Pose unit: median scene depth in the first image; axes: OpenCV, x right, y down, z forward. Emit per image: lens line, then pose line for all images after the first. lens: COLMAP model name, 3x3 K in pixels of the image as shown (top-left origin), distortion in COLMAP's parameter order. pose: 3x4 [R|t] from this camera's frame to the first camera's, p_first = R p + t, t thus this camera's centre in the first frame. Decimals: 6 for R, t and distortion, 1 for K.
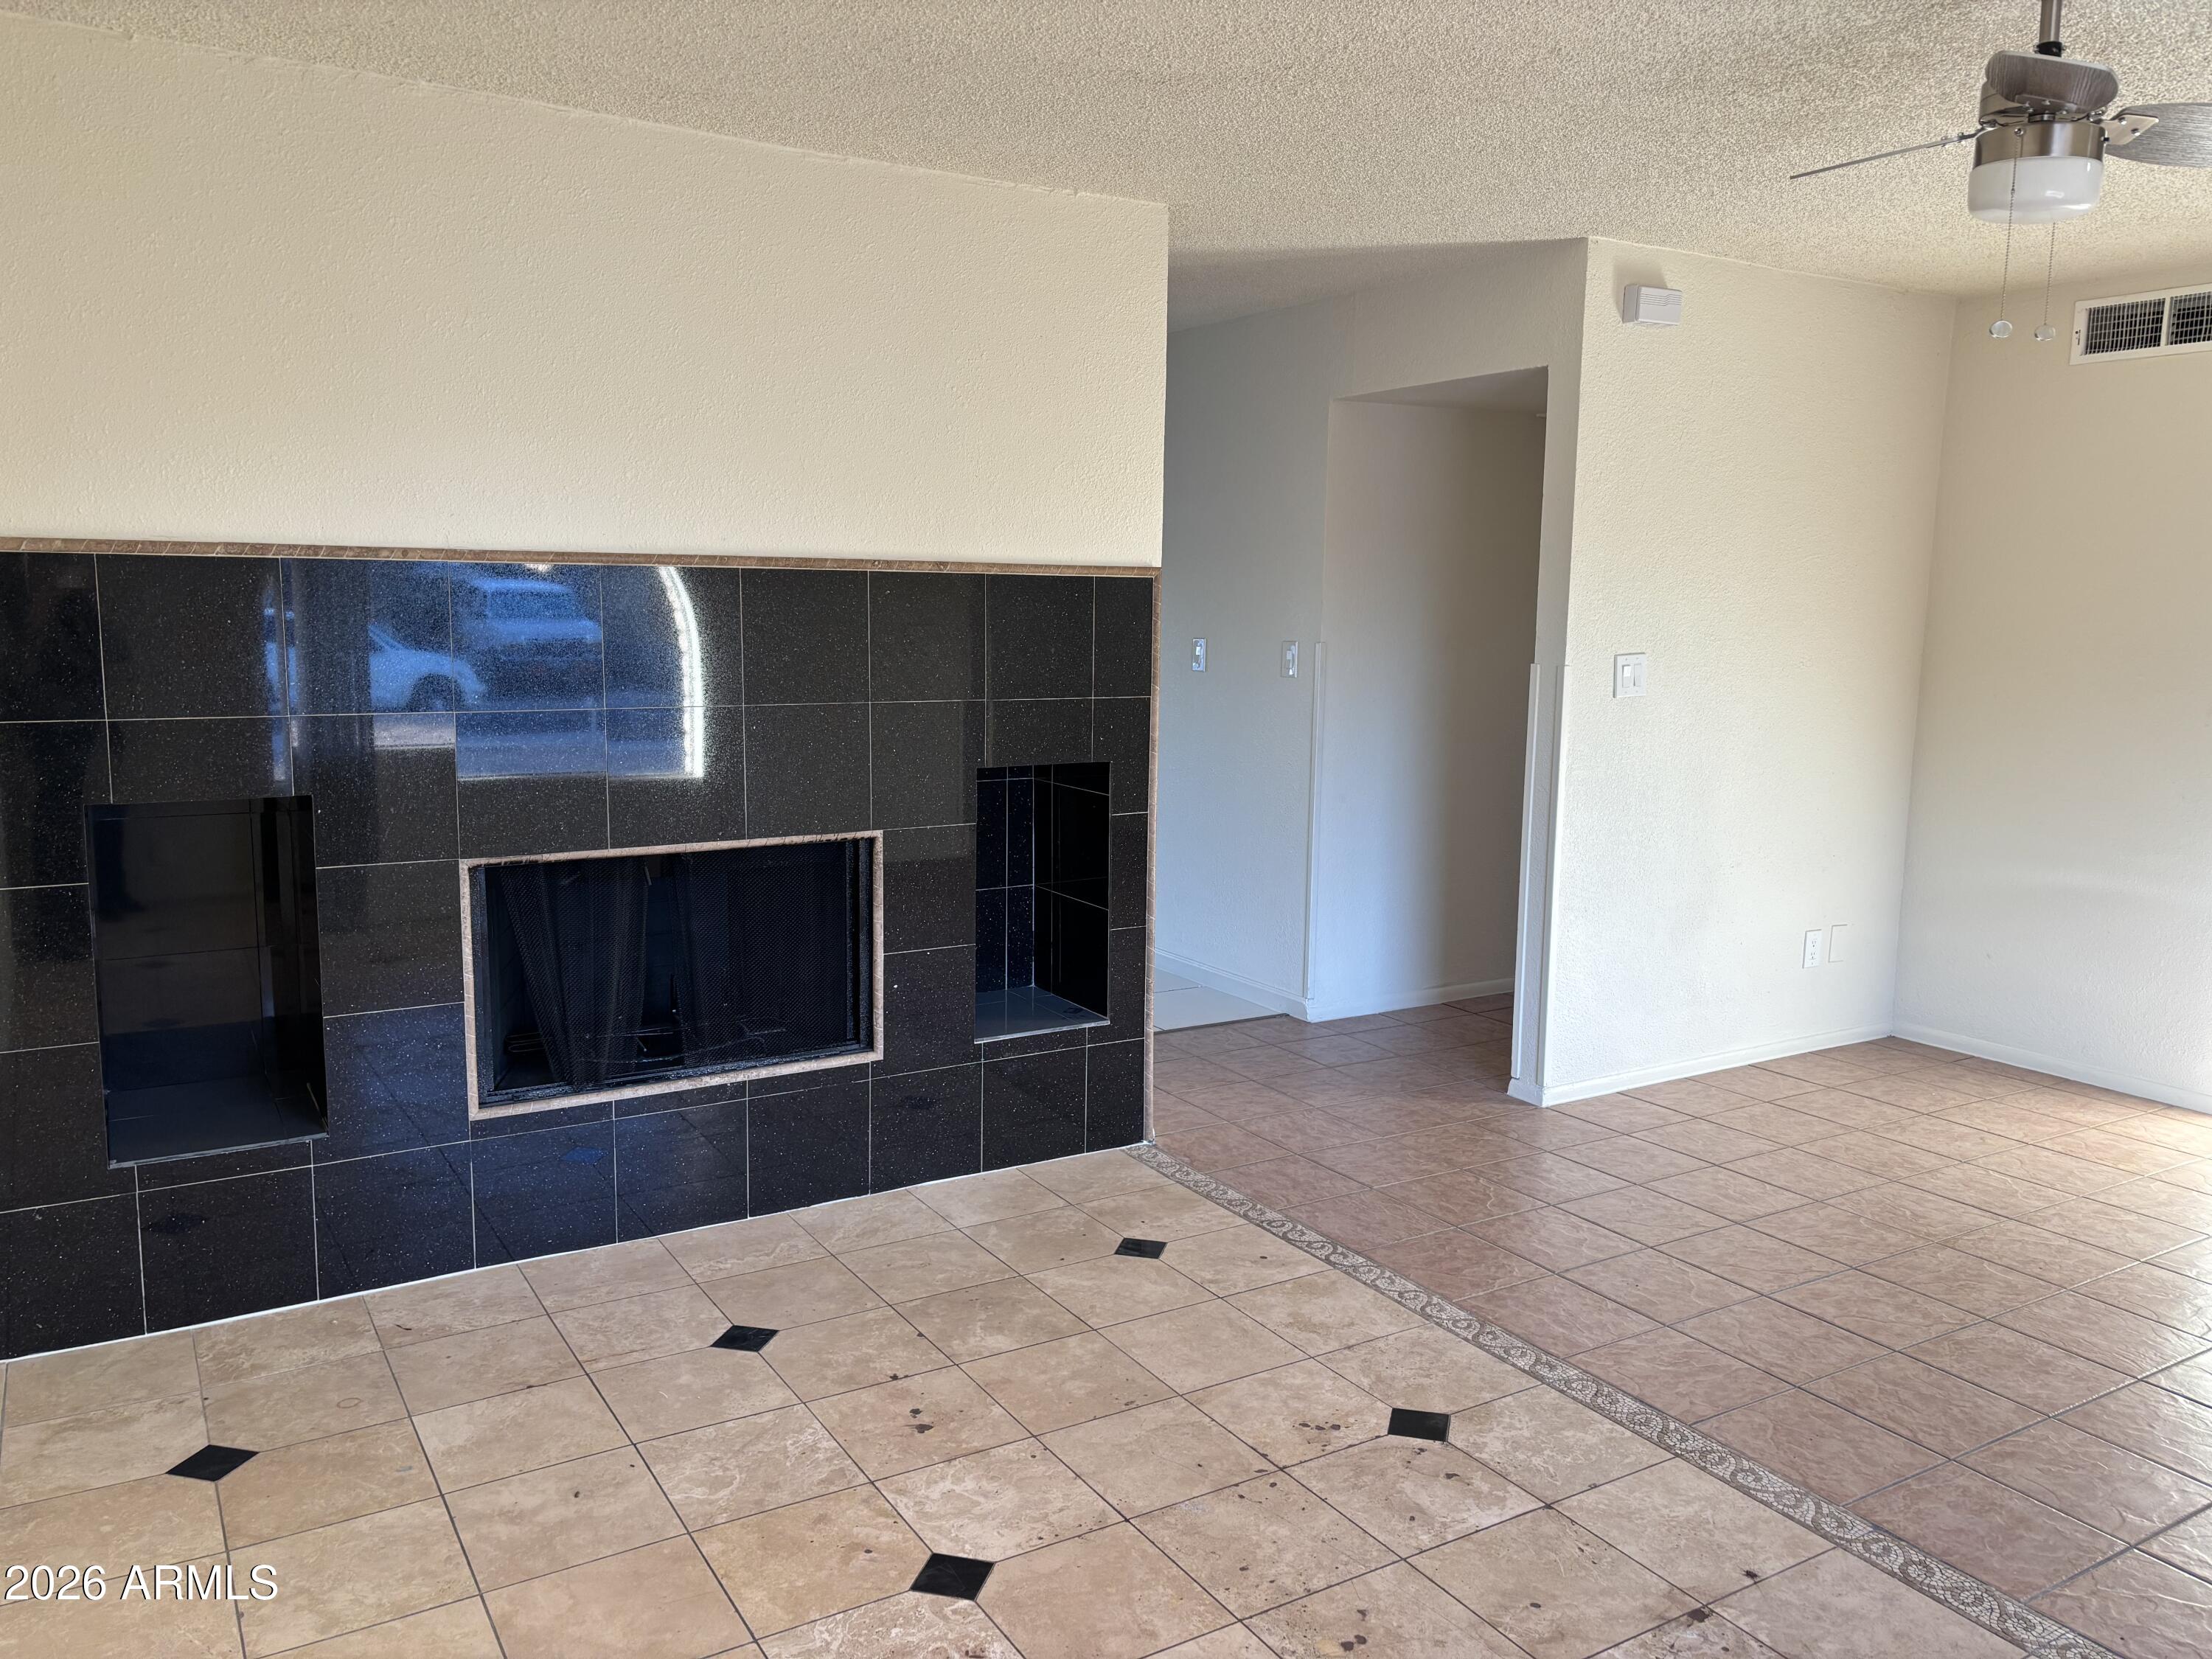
lens RADIAL K [[1693.5, 0, 1115.2], [0, 1693.5, 816.9], [0, 0, 1]] dist [0.038311, -0.003715]
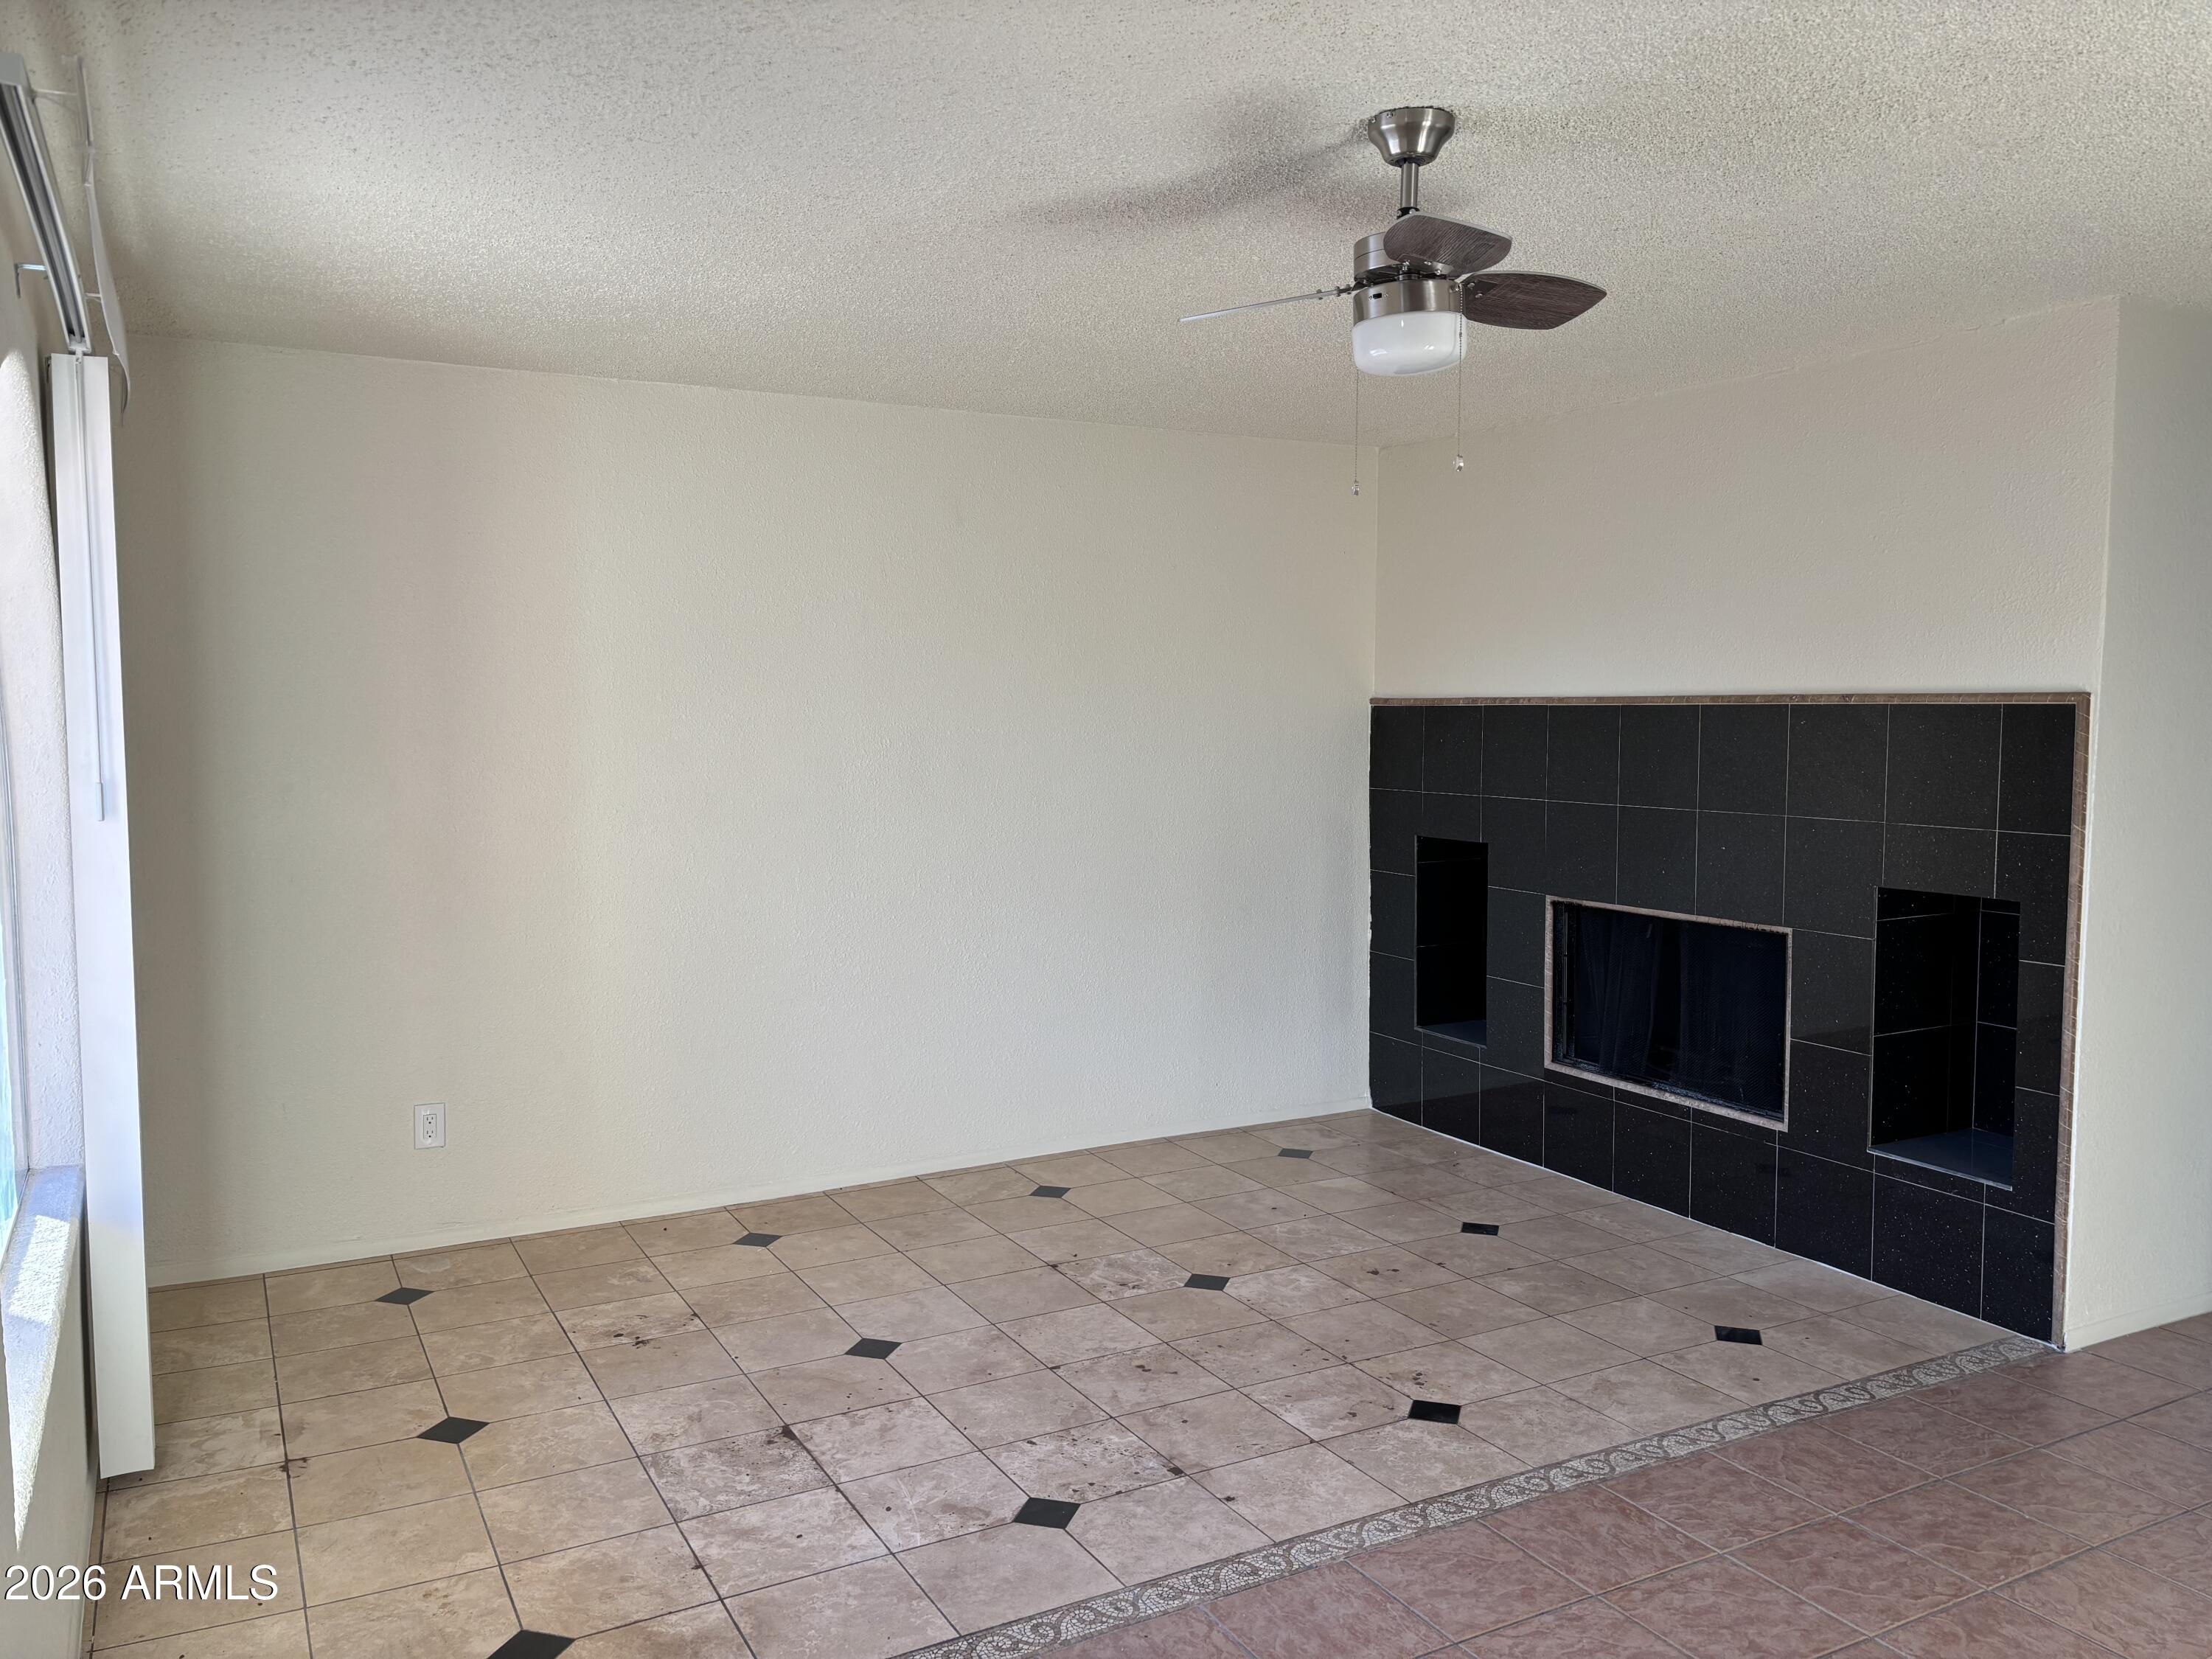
lens RADIAL K [[1693.5, 0, 1114.3], [0, 1693.5, 835.0], [0, 0, 1]] dist [0.038311, -0.003715]
pose [[-0.052963, 0.061532, -0.996699, 1.163447], [-0.137385, 0.988160, 0.068305, -0.079564], [0.989101, 0.140549, -0.043883, 0.665865]]
